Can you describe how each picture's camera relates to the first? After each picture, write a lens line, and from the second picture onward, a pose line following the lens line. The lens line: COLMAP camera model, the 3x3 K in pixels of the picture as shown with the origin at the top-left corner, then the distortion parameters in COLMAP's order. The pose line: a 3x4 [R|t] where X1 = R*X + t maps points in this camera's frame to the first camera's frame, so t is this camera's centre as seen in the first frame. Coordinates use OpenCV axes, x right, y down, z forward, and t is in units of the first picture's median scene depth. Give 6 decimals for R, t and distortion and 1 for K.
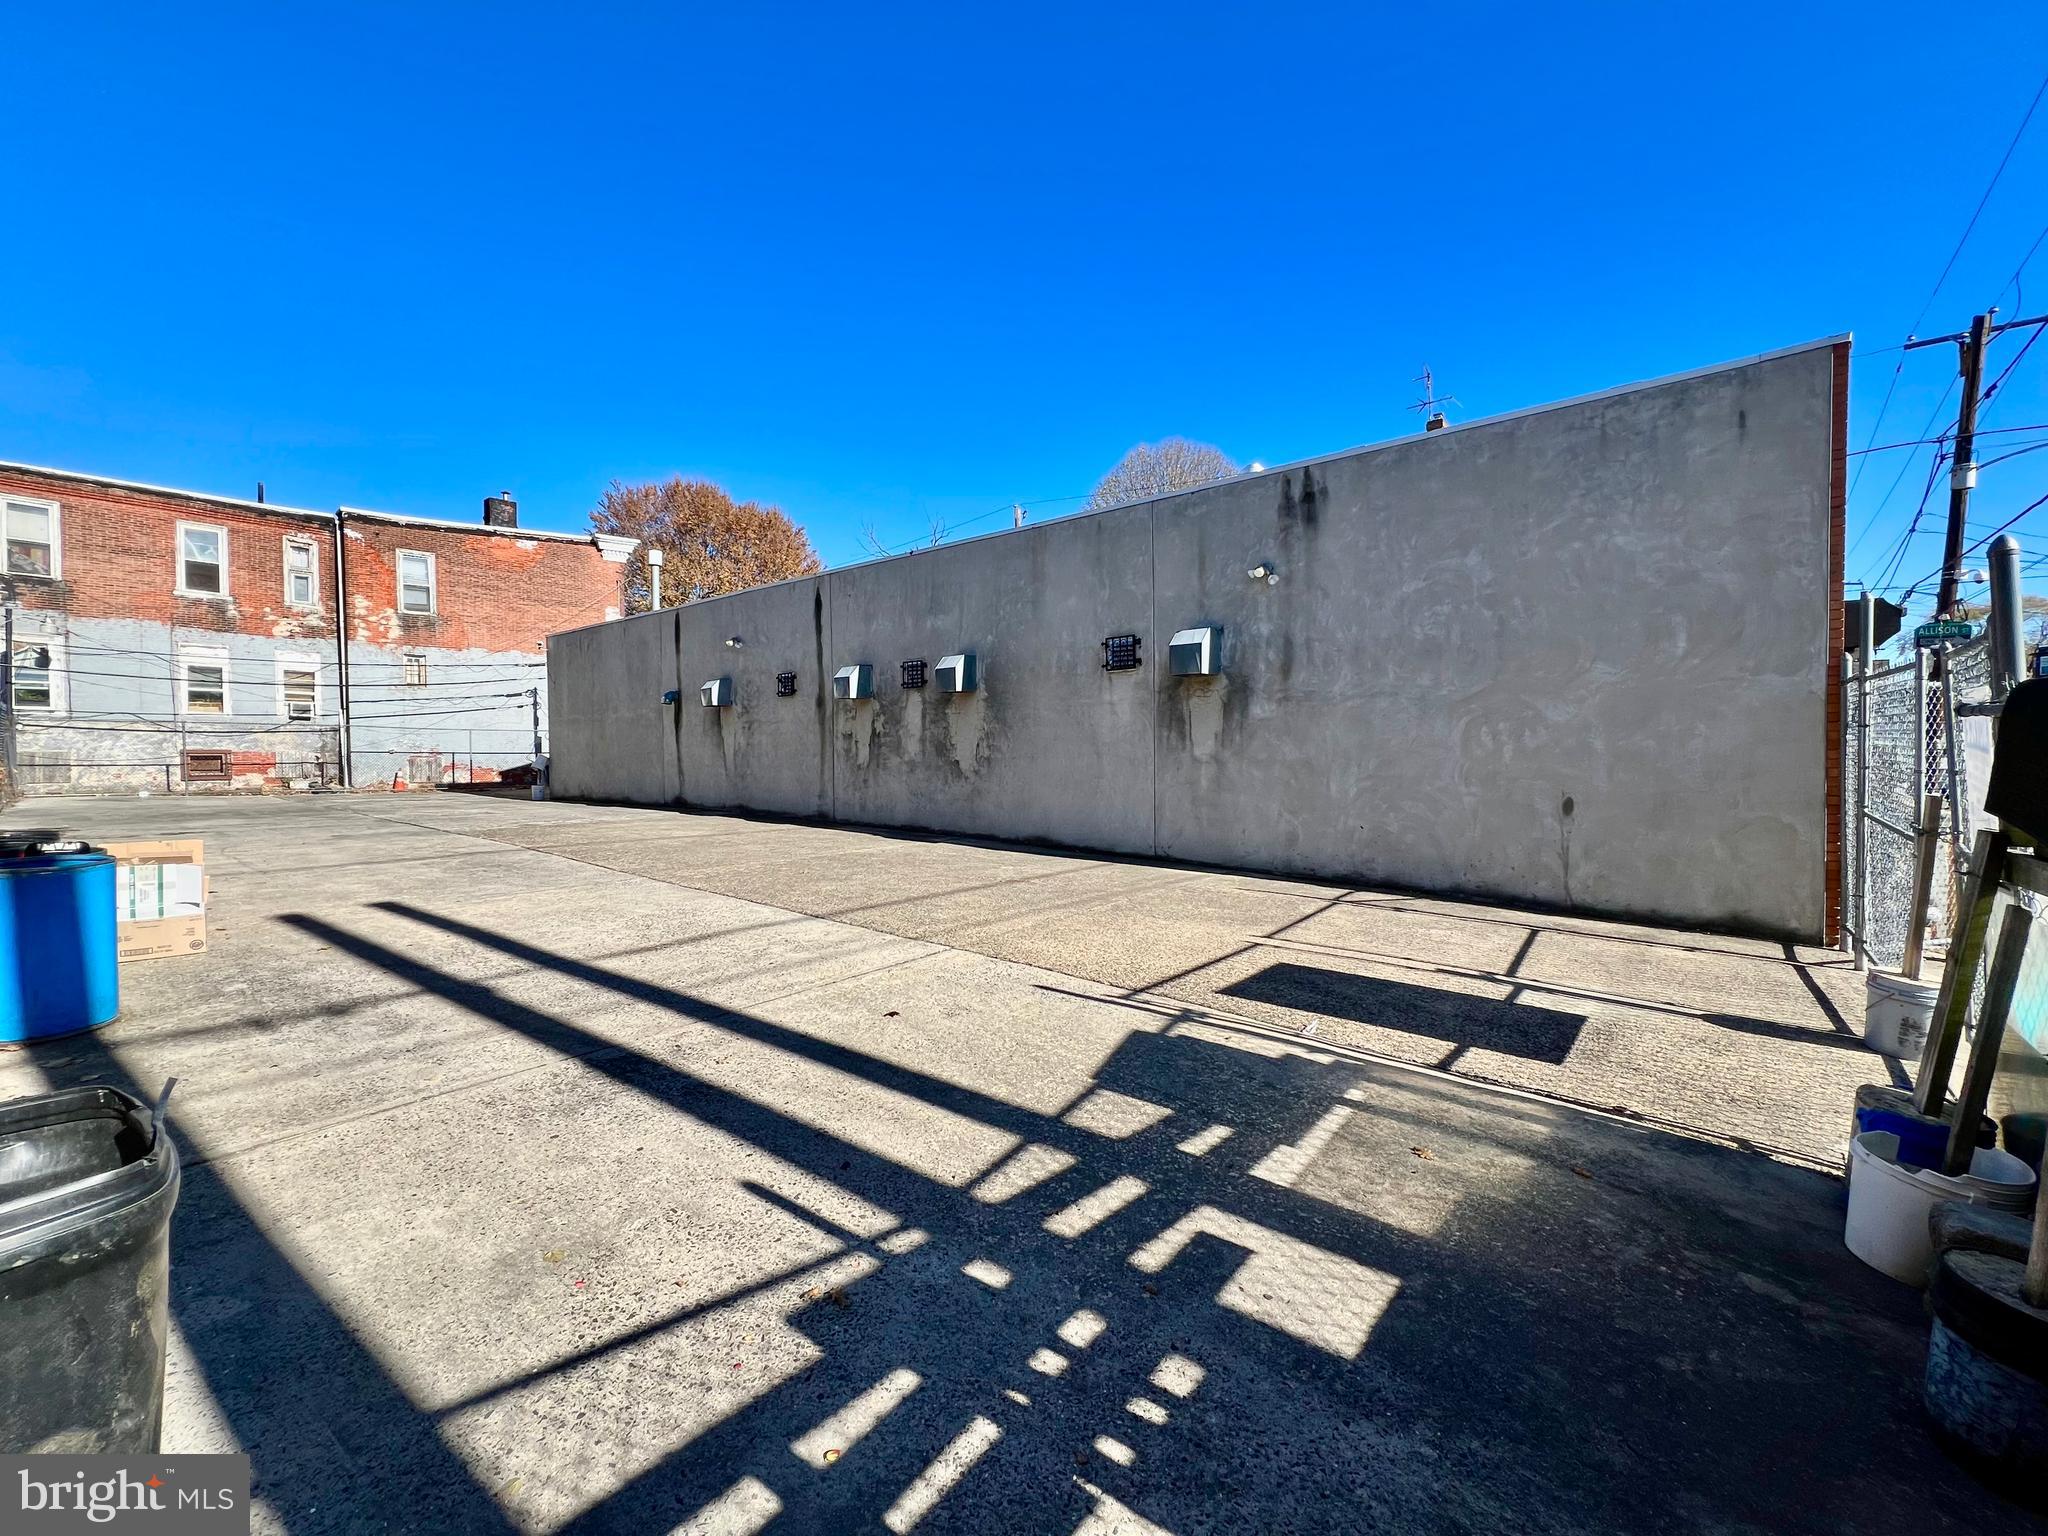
lens RADIAL K [[822.9, 0, 1017.5], [0, 822.9, 762.0], [0, 0, 1]] dist [-0.000702, 0.000161]
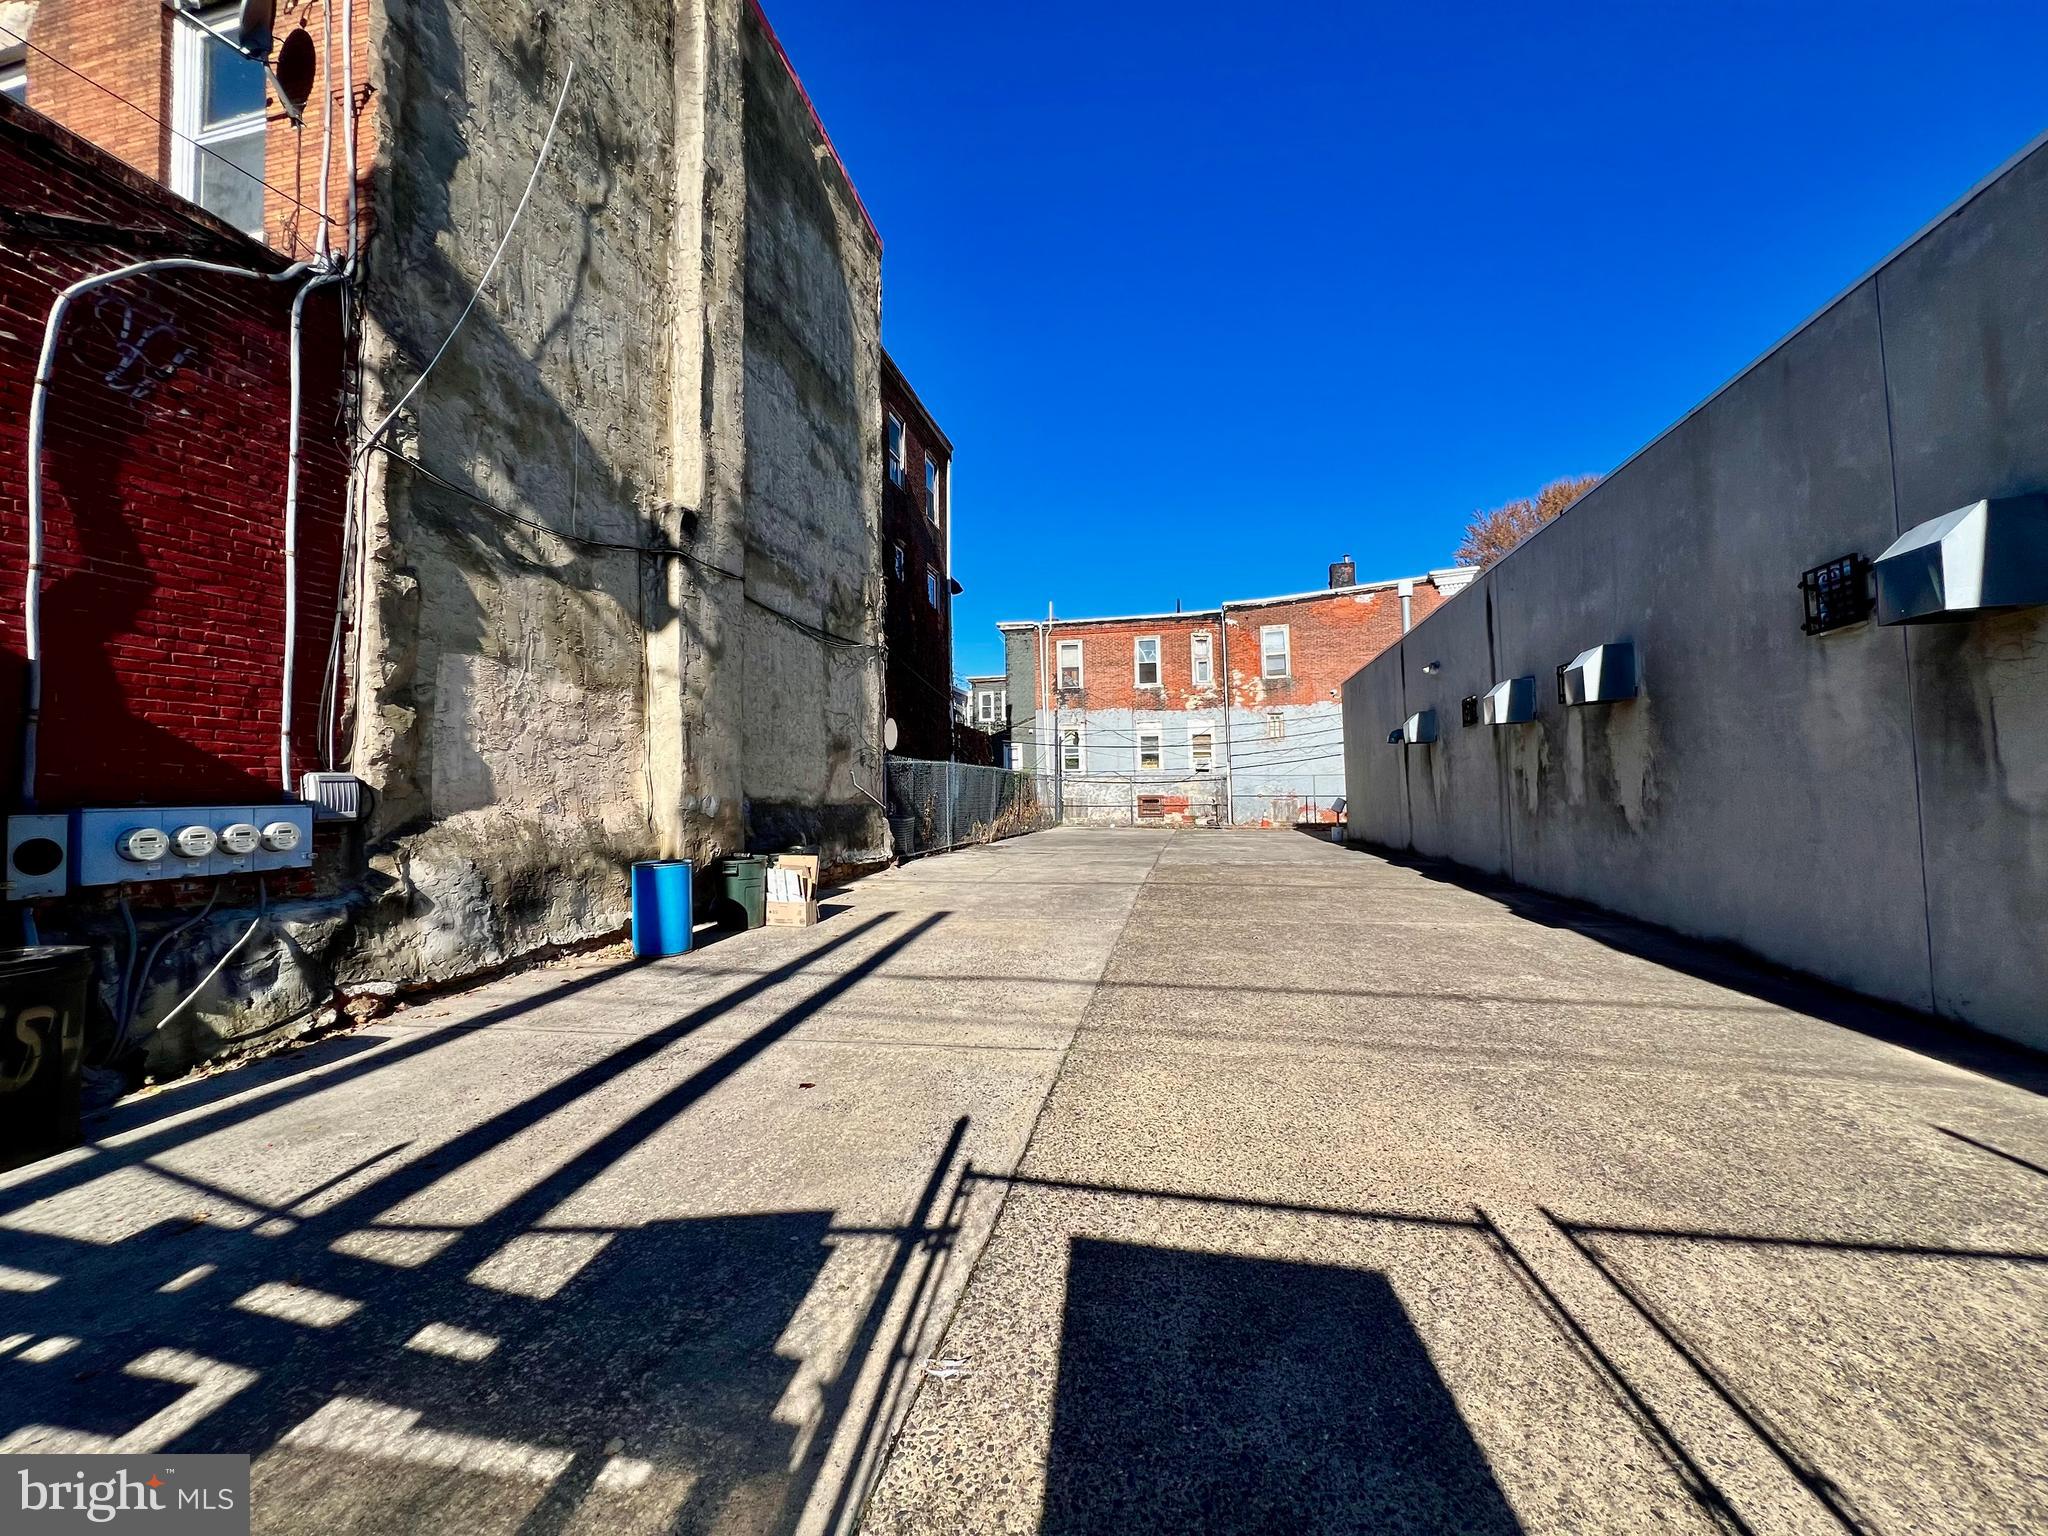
lens RADIAL K [[822.9, 0, 1017.5], [0, 822.9, 762.0], [0, 0, 1]] dist [-0.000702, 0.000161]
pose [[0.467523, -0.043547, -0.882908, 0.477426], [-0.000246, 0.998779, -0.049392, -0.007370], [0.883981, 0.023309, 0.466941, 0.461905]]
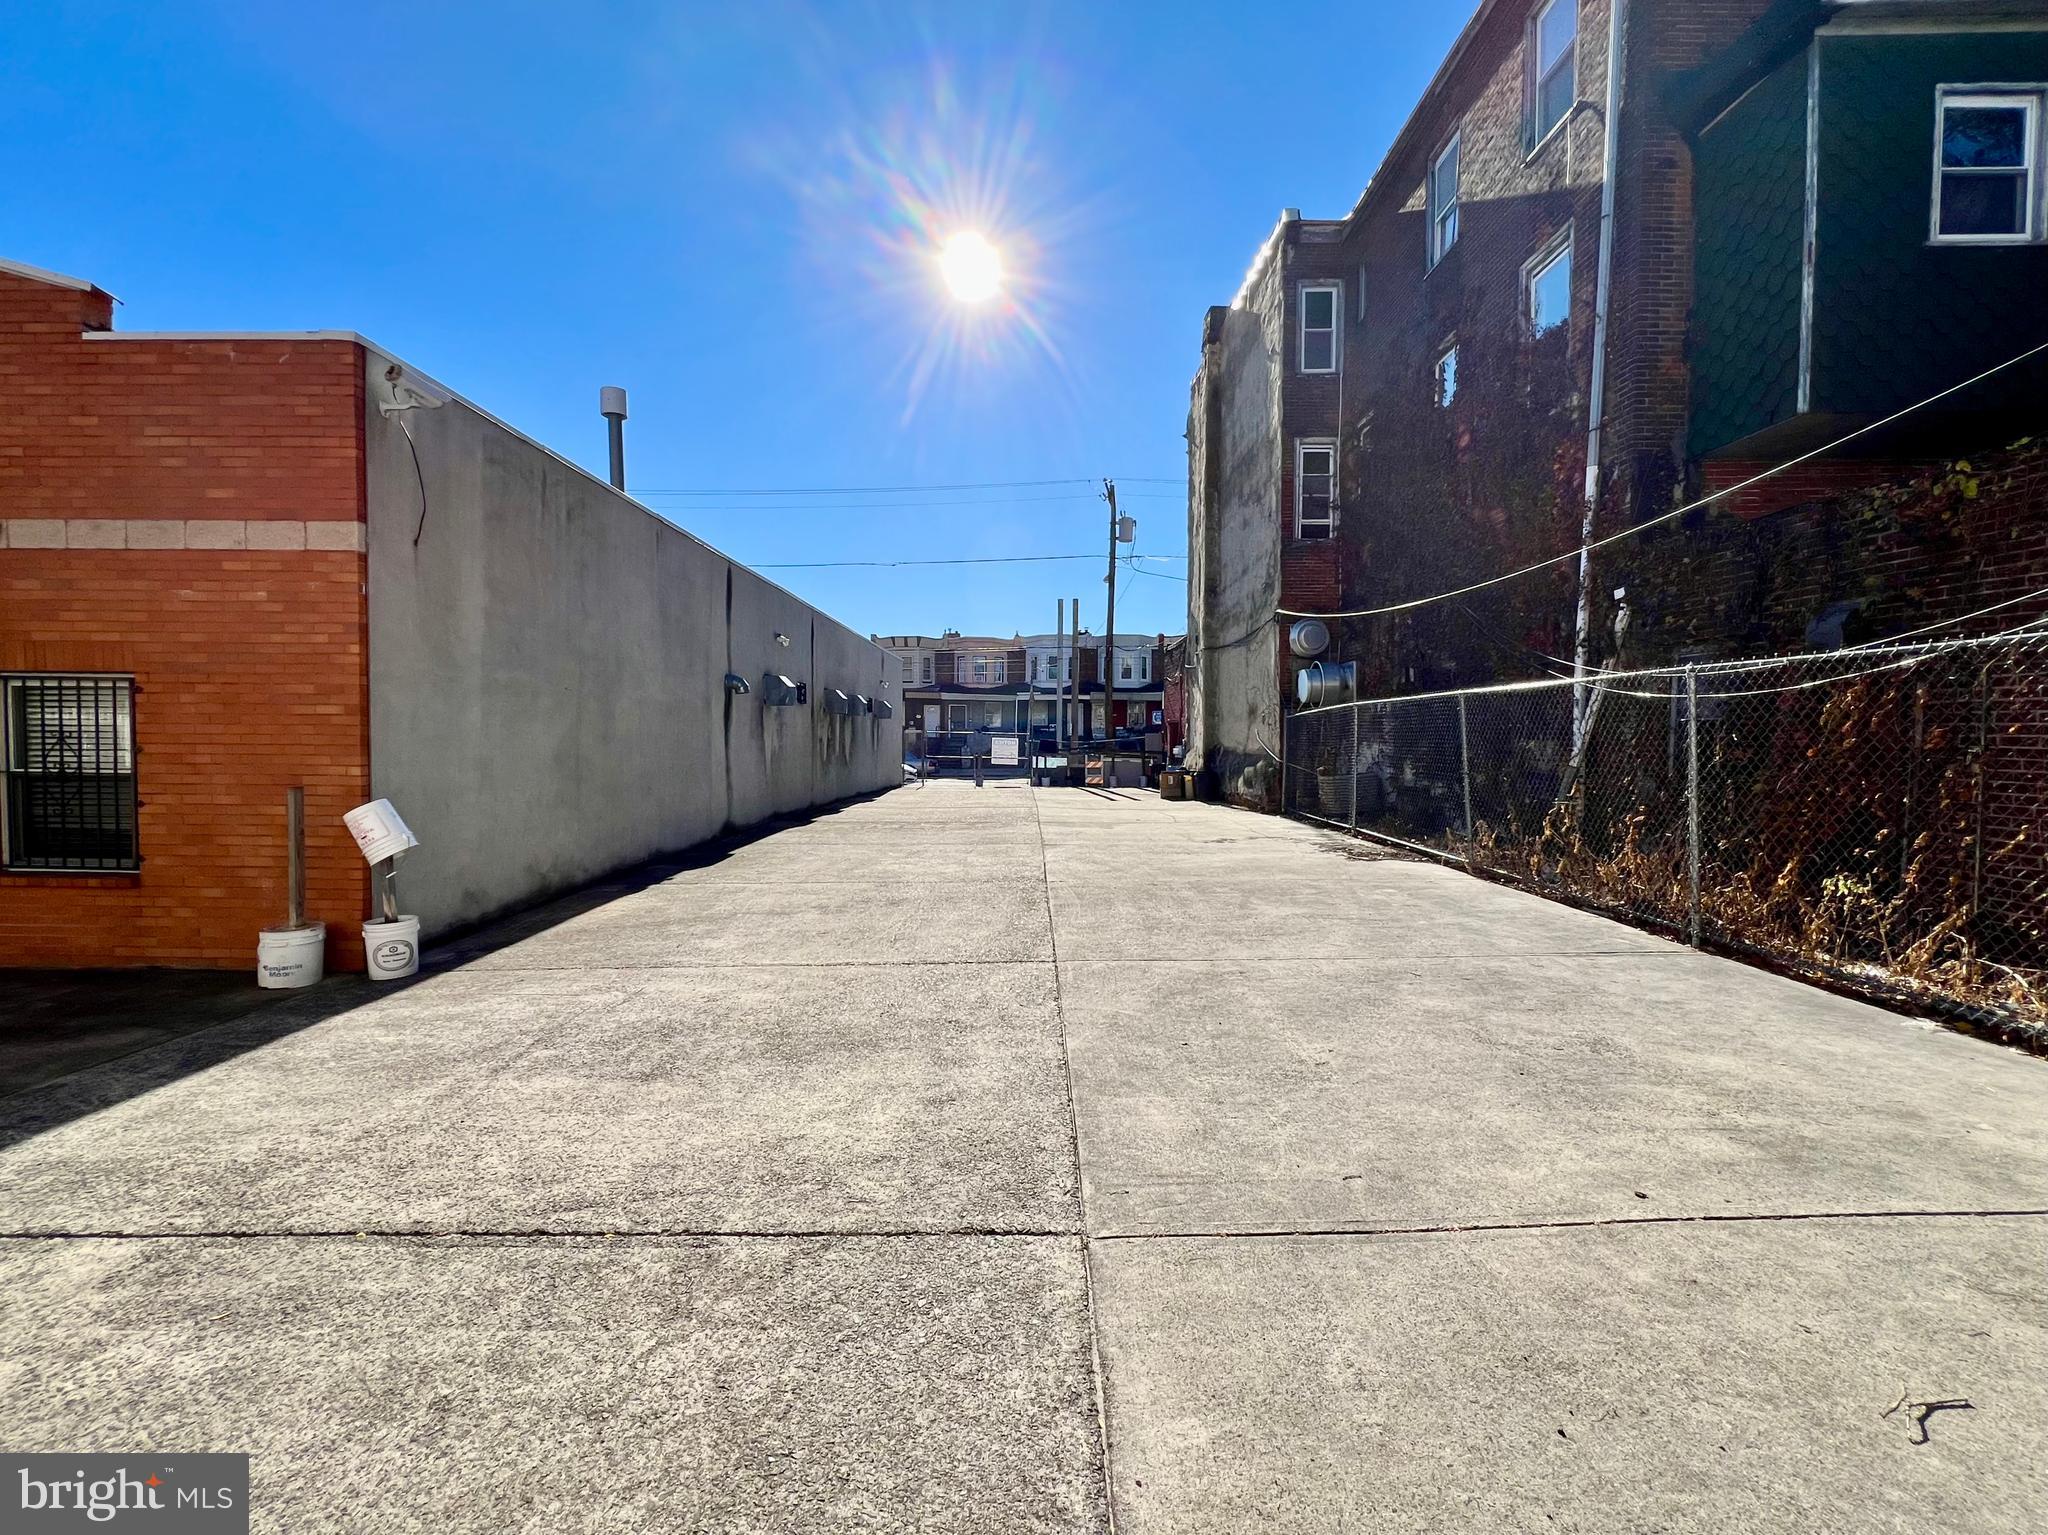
lens RADIAL K [[836.2, 0, 1019.1], [0, 836.2, 760.0], [0, 0, 1]] dist [-0.000513, 0.000159]
pose [[-0.636028, -0.020278, 0.771400, -2.797676], [0.013113, 0.999226, 0.037079, -0.087338], [-0.771555, 0.033698, -0.635270, 3.114511]]
